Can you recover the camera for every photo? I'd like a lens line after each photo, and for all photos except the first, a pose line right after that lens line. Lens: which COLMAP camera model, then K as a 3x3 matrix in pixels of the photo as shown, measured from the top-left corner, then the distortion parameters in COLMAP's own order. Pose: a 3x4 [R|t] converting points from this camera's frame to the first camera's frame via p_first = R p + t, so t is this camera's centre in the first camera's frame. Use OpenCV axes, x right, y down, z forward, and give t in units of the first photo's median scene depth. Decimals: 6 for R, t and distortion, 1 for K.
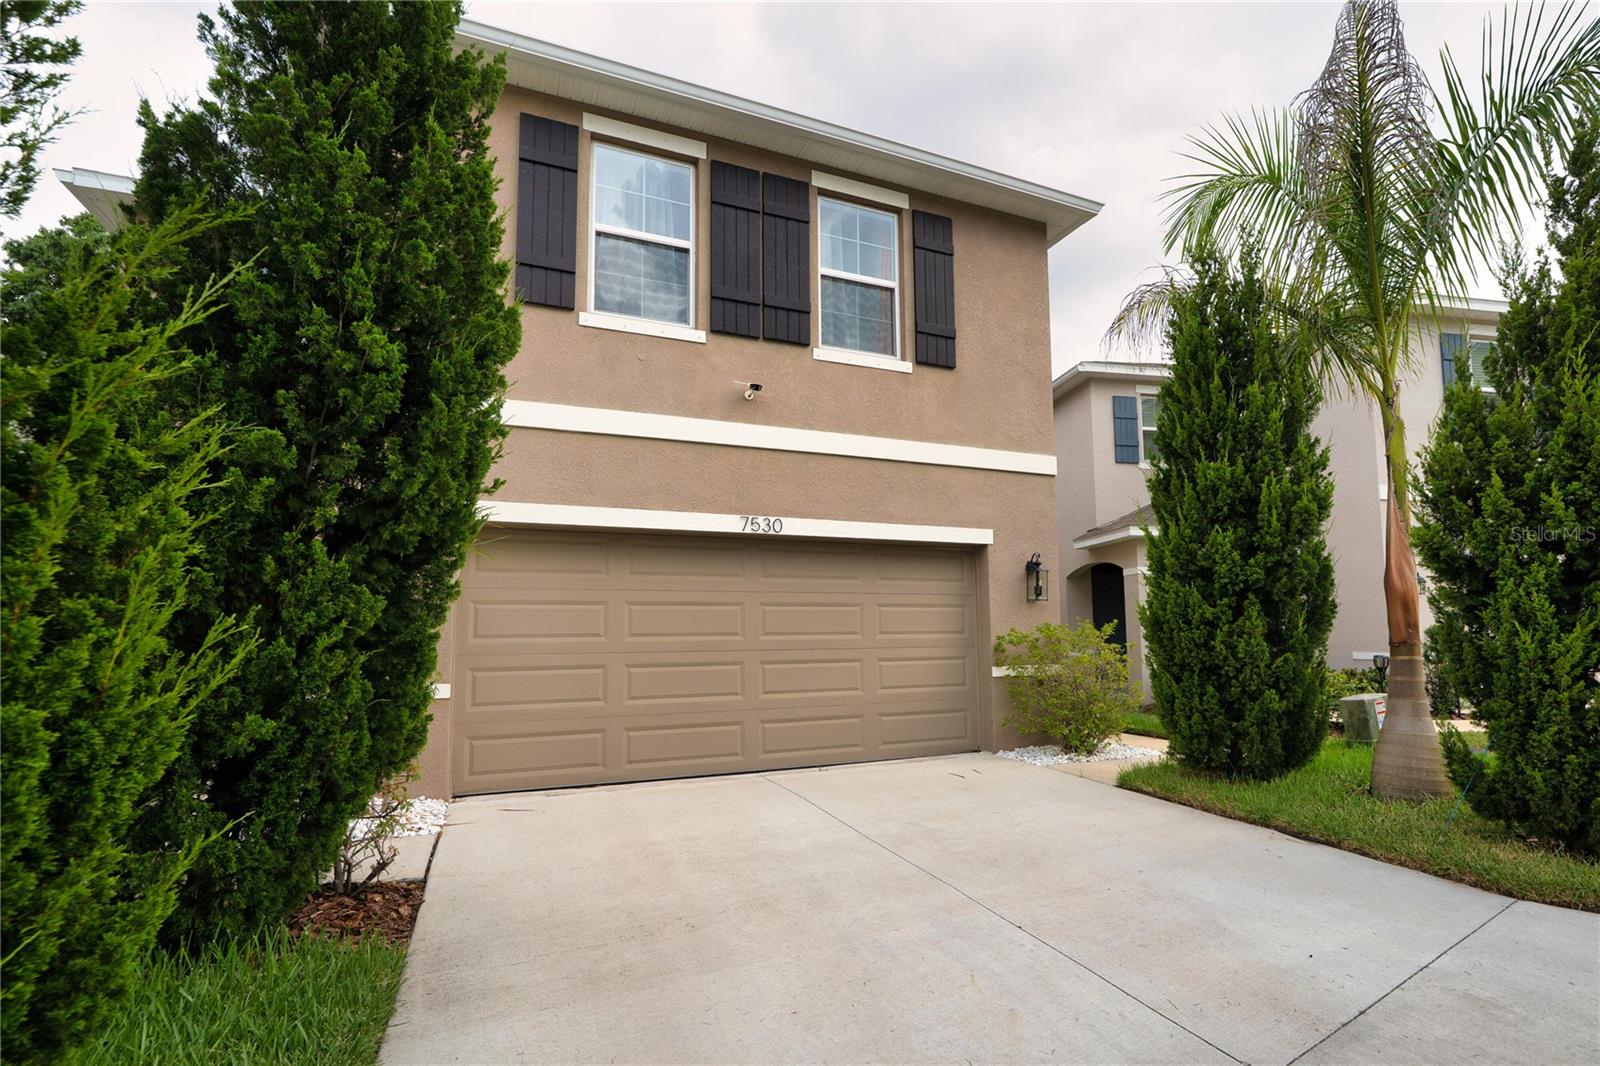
lens RADIAL K [[734.4, 0, 801.6], [0, 734.4, 576.8], [0, 0, 1]] dist [-0.004429, -0.000160]
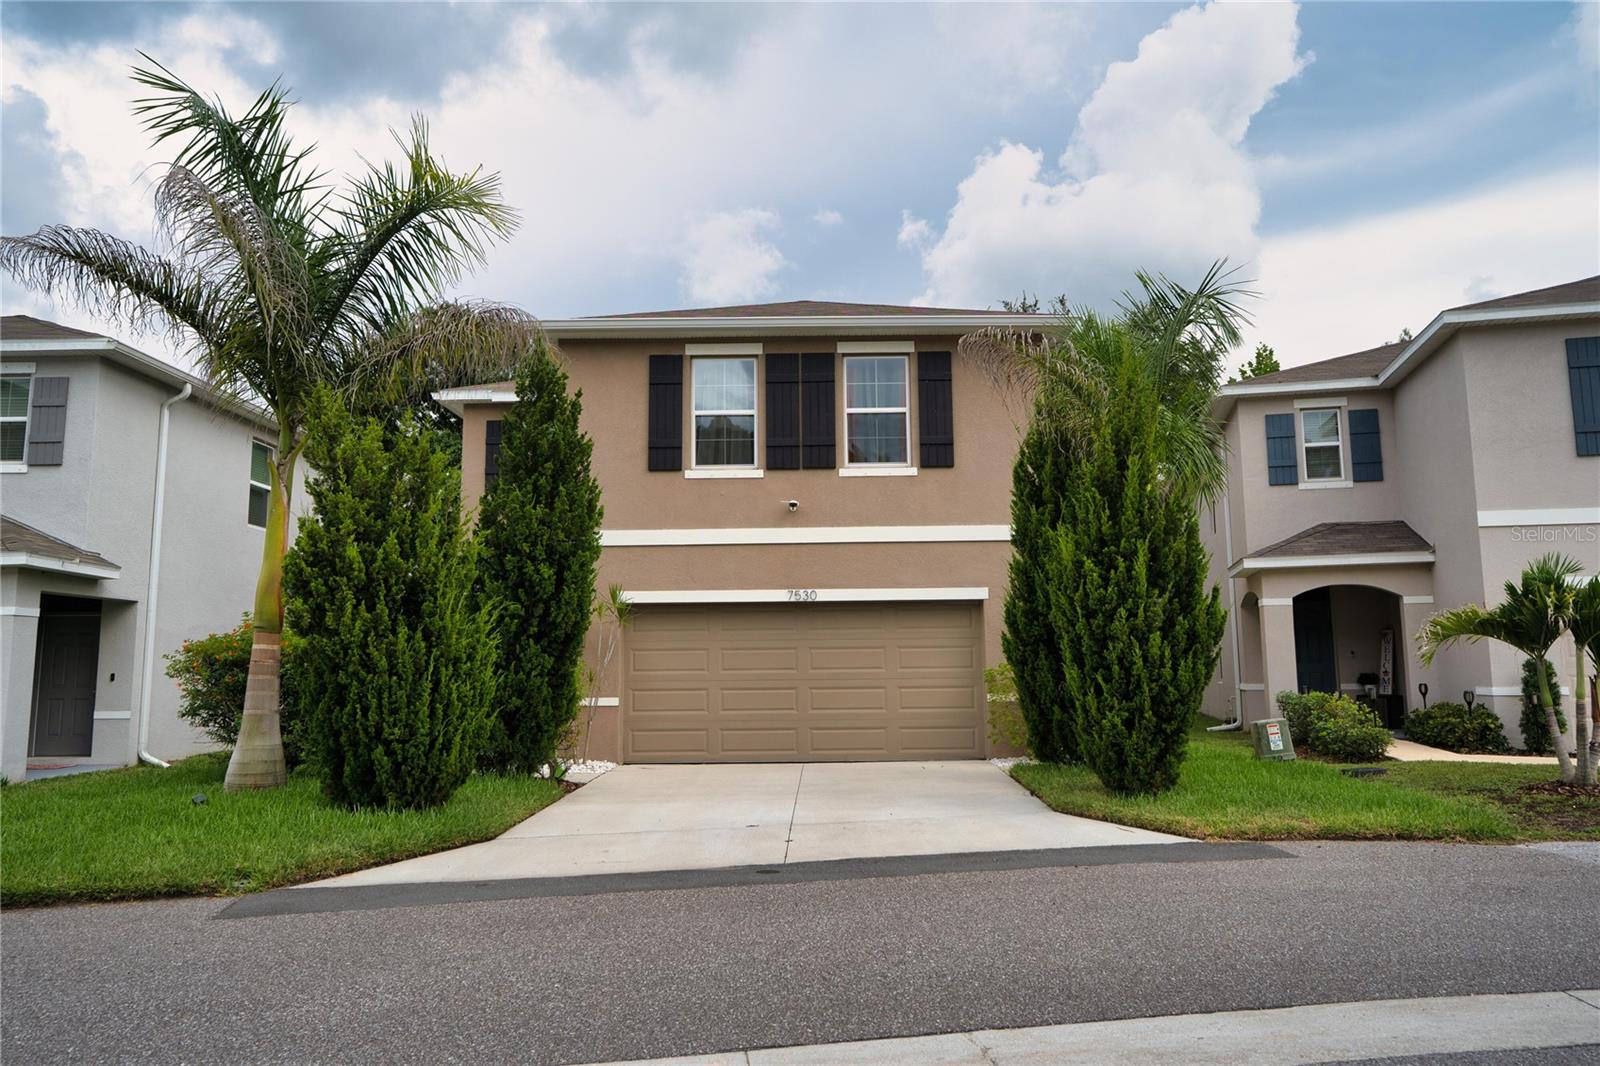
lens RADIAL K [[1129.1, 0, 800.0], [0, 1129.1, 533.0], [0, 0, 1]] dist [0.001454, 0.000027]
pose [[0.902729, -0.051681, -0.427093, 0.944054], [0.036526, 0.998381, -0.043607, -0.098778], [0.428655, 0.023766, 0.903155, -1.097829]]
